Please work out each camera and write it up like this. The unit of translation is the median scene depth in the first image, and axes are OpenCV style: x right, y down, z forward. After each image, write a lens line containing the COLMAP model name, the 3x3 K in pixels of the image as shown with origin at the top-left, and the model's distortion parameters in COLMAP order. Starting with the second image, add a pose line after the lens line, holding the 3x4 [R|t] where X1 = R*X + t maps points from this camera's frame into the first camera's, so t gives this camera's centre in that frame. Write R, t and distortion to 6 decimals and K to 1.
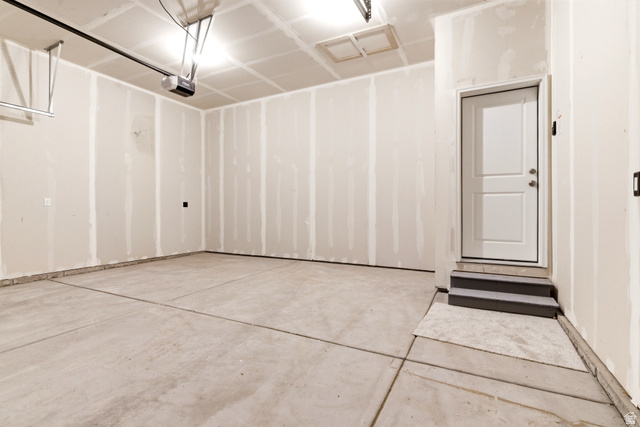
lens RADIAL K [[307.1, 0, 316.9], [0, 307.1, 211.3], [0, 0, 1]] dist [0.000863, -0.000244]
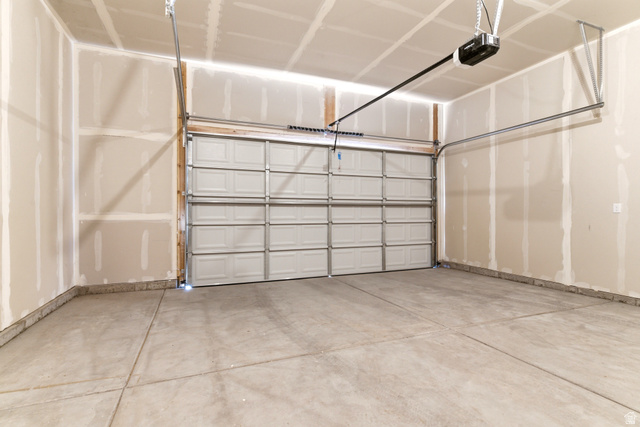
lens RADIAL K [[307.1, 0, 316.9], [0, 307.1, 211.3], [0, 0, 1]] dist [0.000863, -0.000244]
pose [[-0.650536, -0.002513, -0.759471, 0.496633], [-0.003718, 0.999993, -0.000123, -0.033954], [0.759466, 0.002744, -0.650541, 1.654028]]
